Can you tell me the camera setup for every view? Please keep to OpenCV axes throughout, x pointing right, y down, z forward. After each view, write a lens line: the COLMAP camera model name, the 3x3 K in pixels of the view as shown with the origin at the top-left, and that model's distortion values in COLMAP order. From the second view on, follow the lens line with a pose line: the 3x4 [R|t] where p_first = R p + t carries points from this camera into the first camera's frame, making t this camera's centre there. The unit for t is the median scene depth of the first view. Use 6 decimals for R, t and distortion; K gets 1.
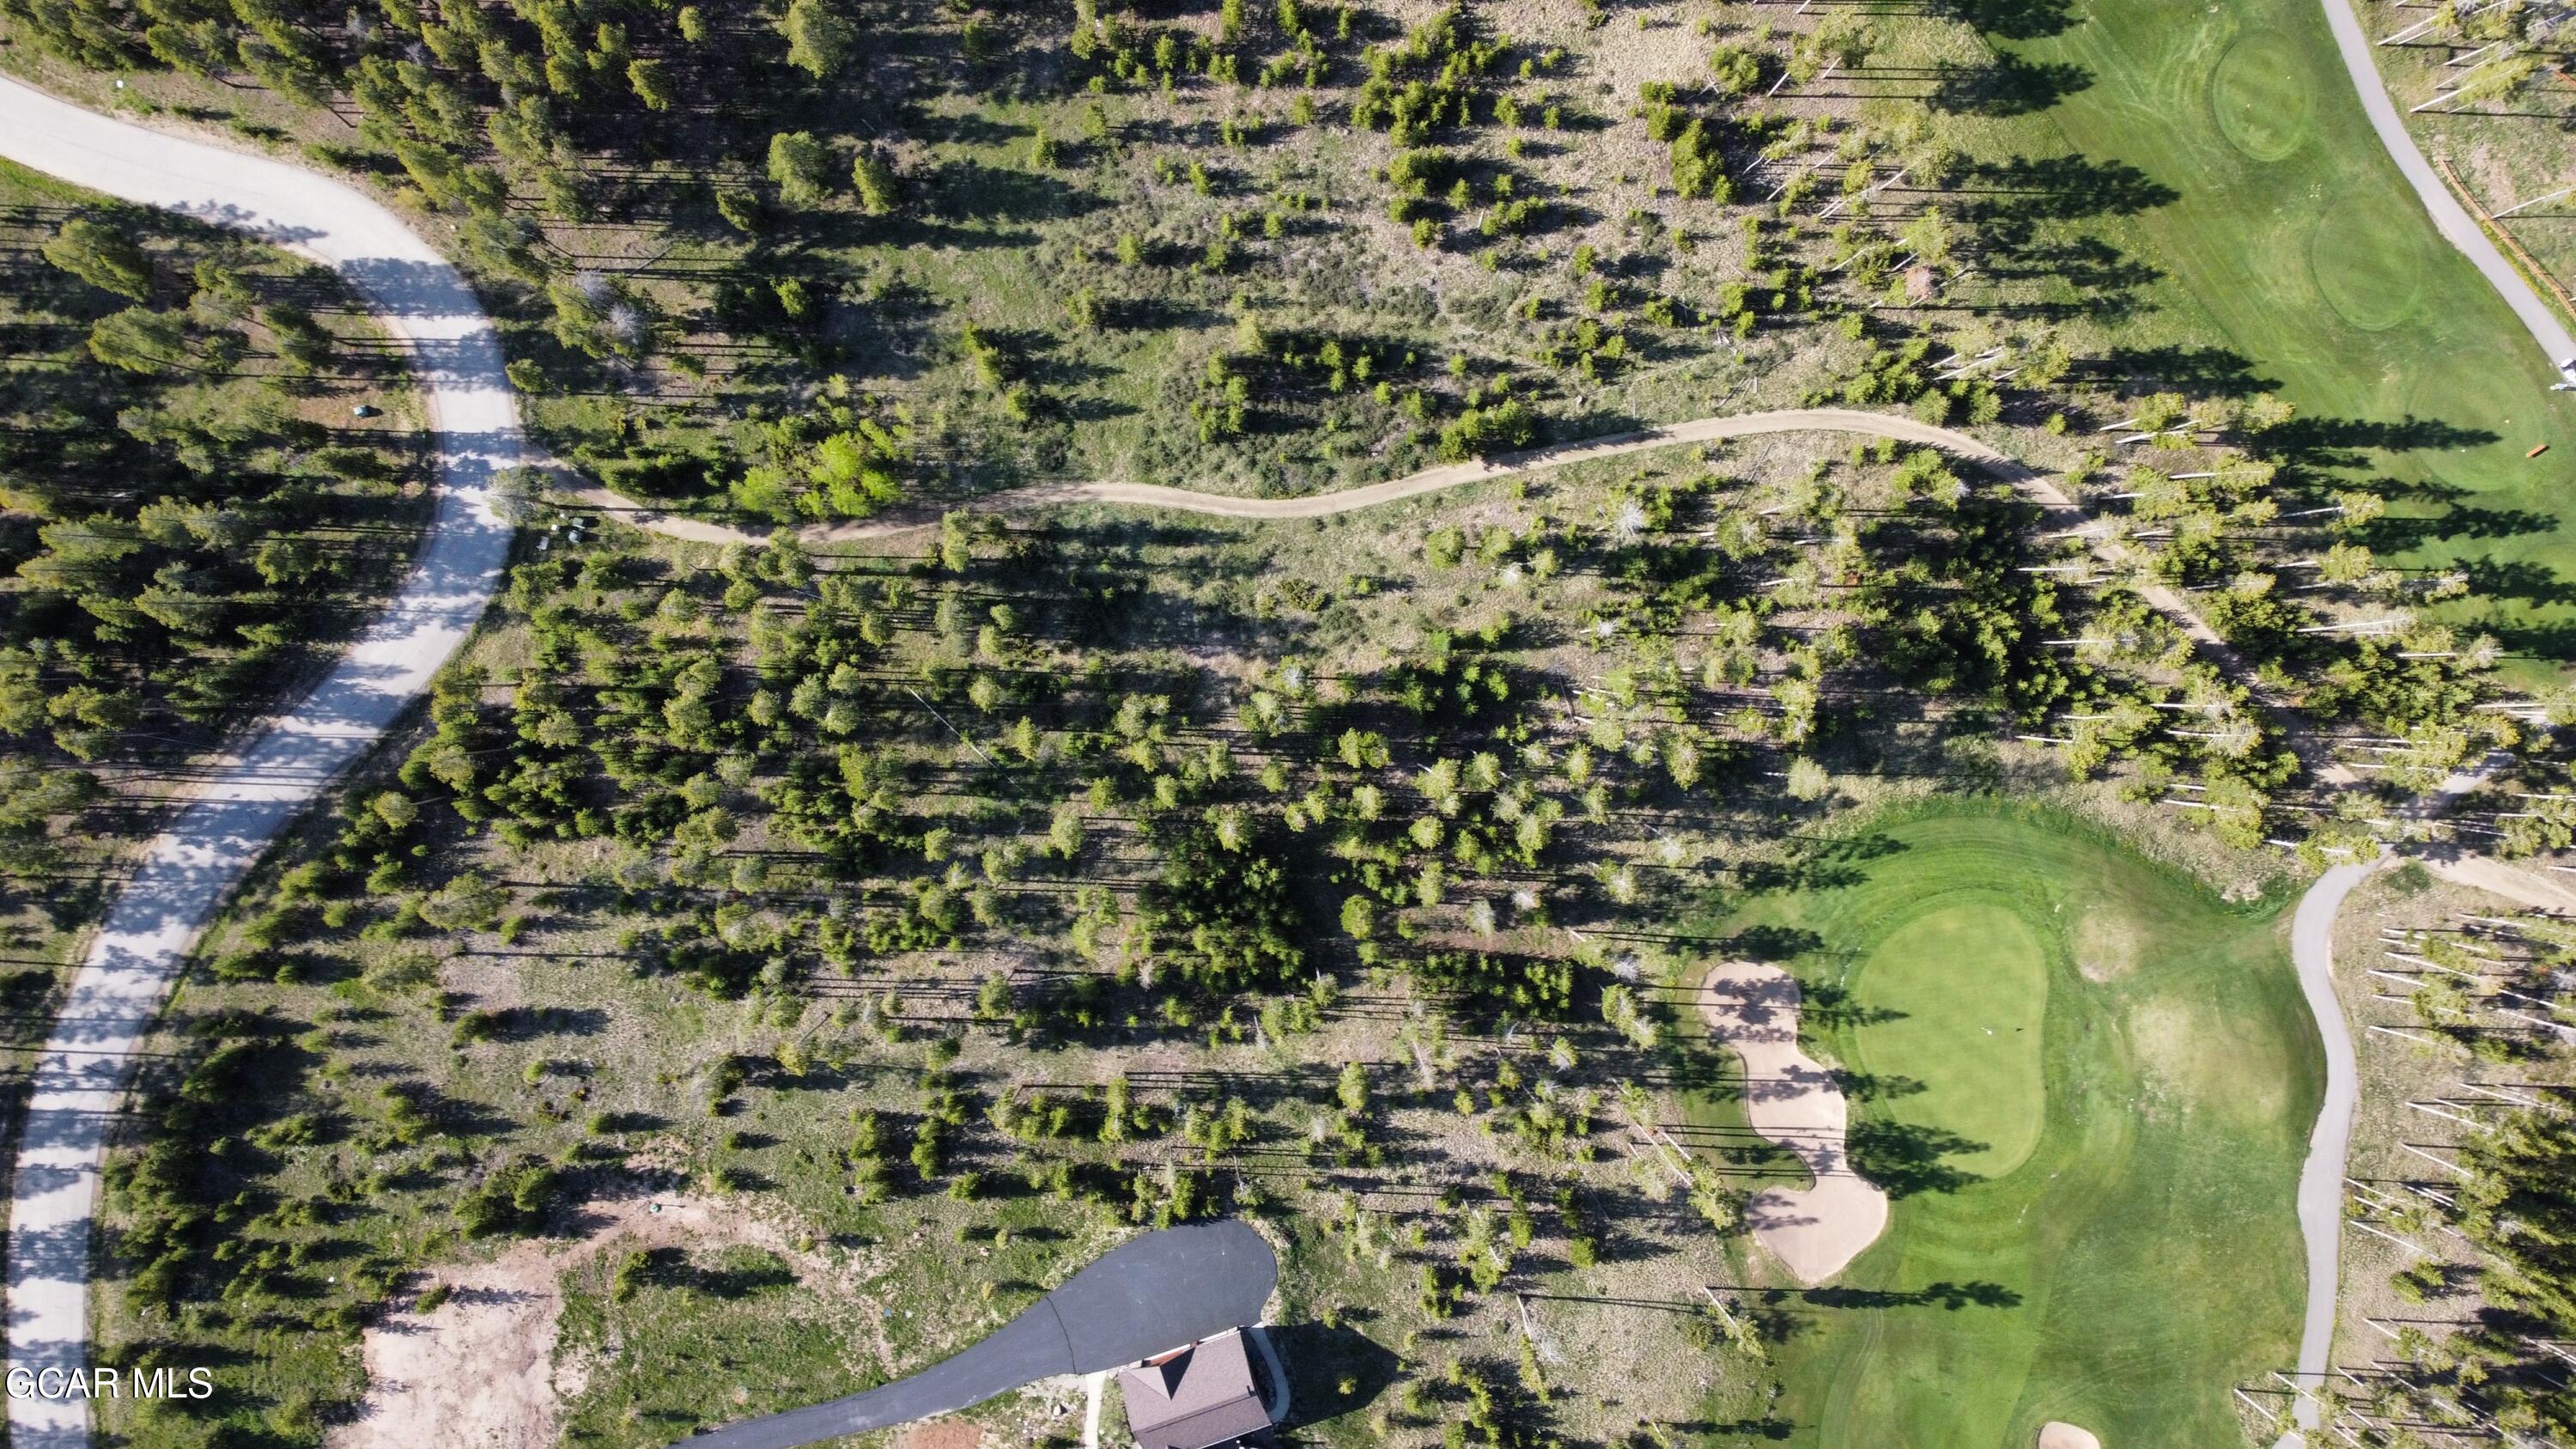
lens RADIAL K [[1953.4, 0, 1290.1], [0, 1953.4, 700.0], [0, 0, 1]] dist [0.011068, -0.012913]
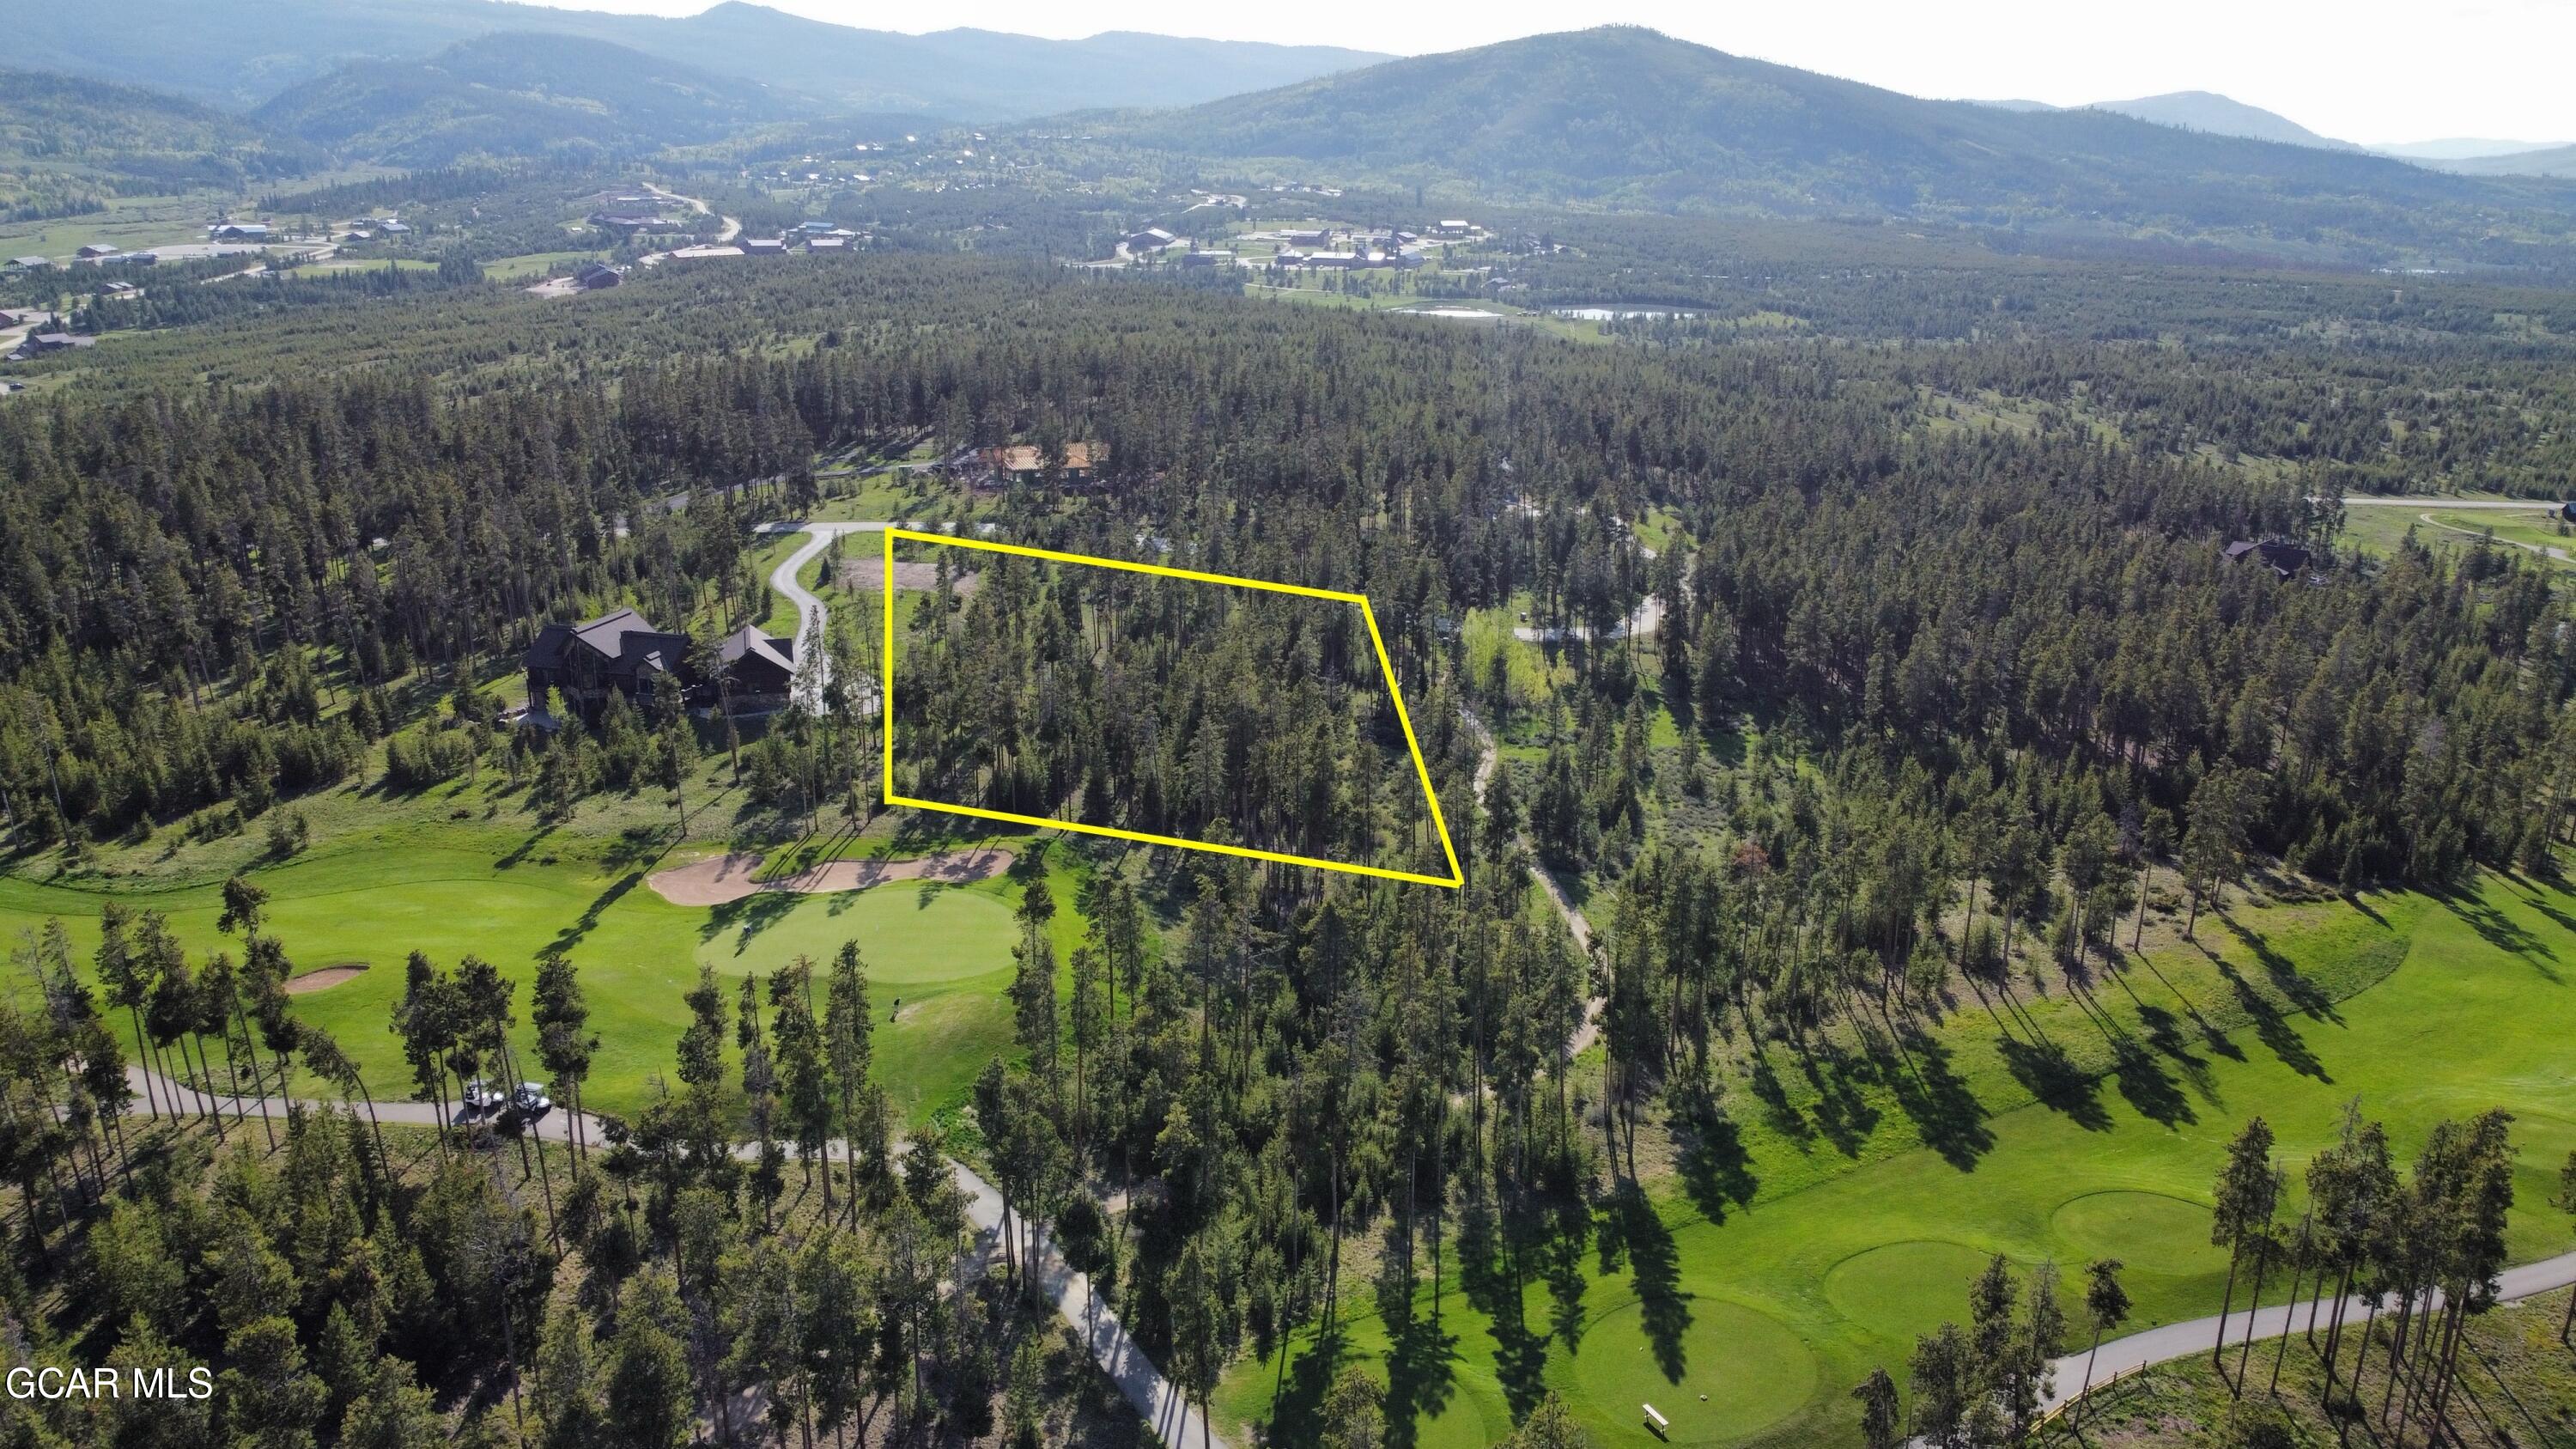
lens RADIAL K [[1953.4, 0, 1277.4], [0, 1953.4, 710.8], [0, 0, 1]] dist [0.011068, -0.012913]
pose [[-0.061272, 0.288505, -0.955516, 1.083066], [-0.997865, -0.039384, 0.052096, -0.039221], [-0.022603, 0.956668, 0.290302, 0.636875]]
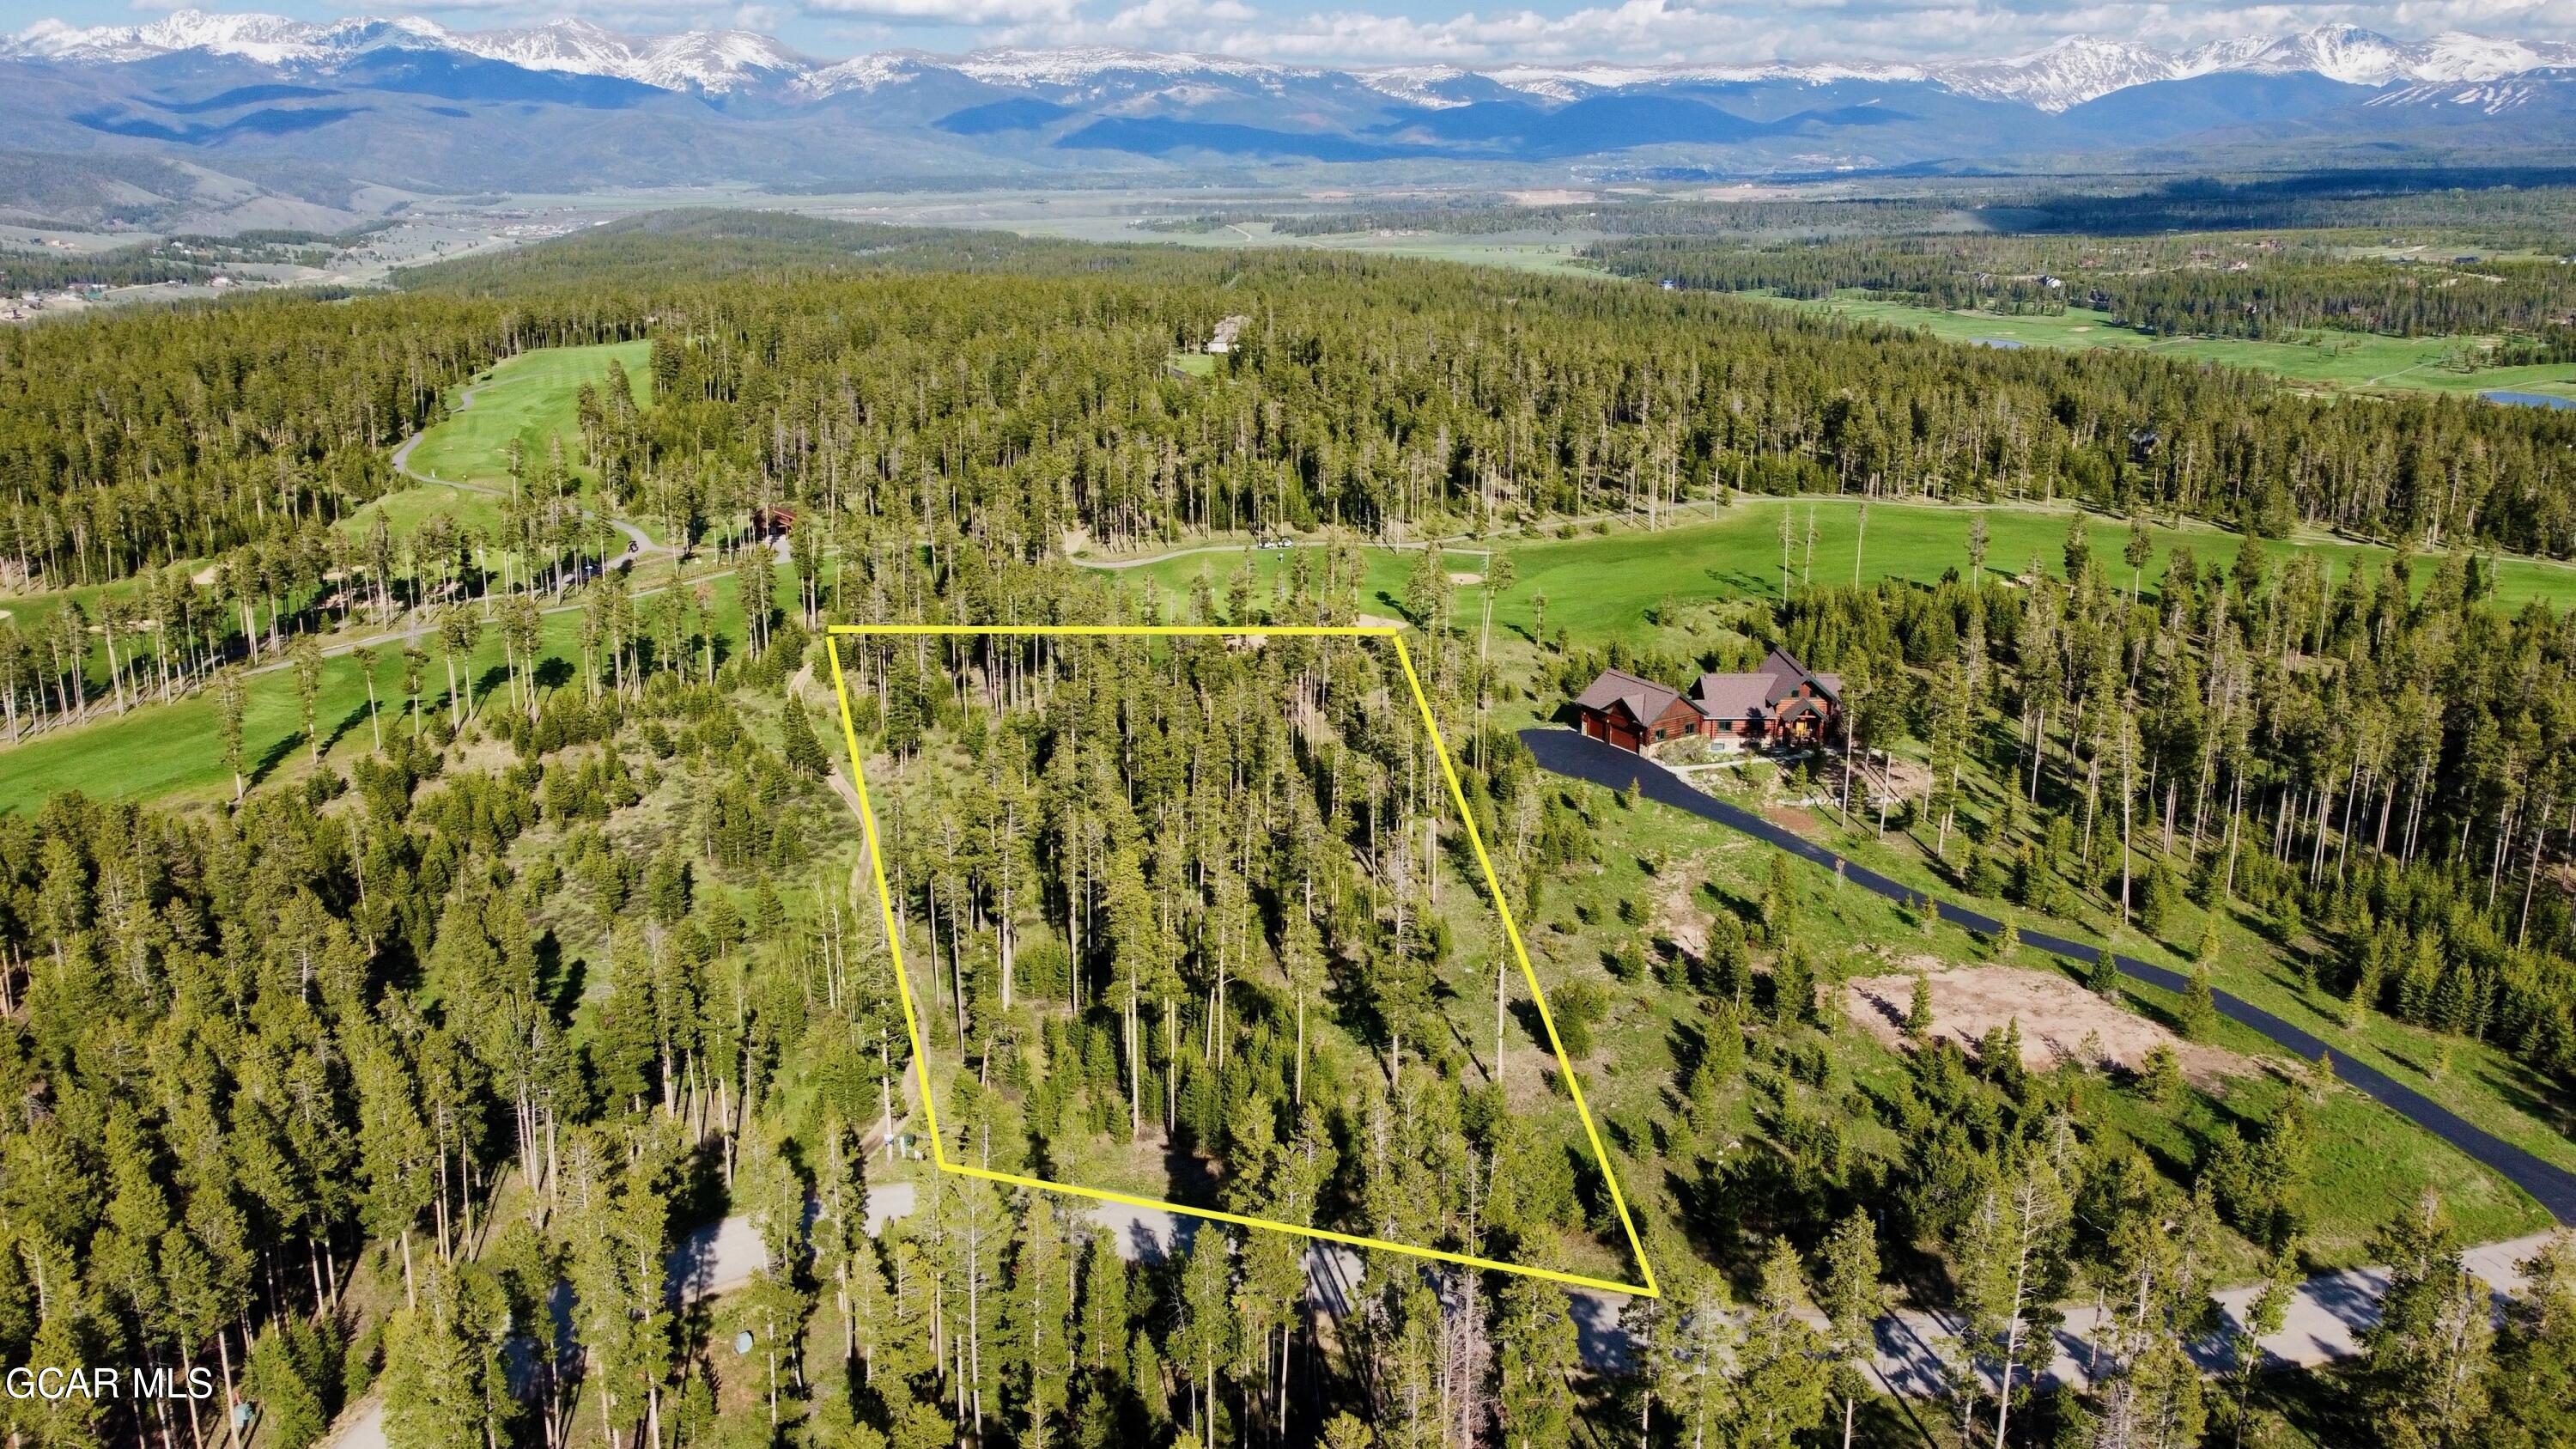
lens RADIAL K [[1953.4, 0, 1294.5], [0, 1953.4, 718.8], [0, 0, 1]] dist [0.011068, -0.012913]
pose [[-0.222575, -0.259372, 0.939780, -1.075593], [0.974737, -0.077636, 0.209427, -0.092272], [0.018642, 0.962652, 0.270099, 0.657574]]
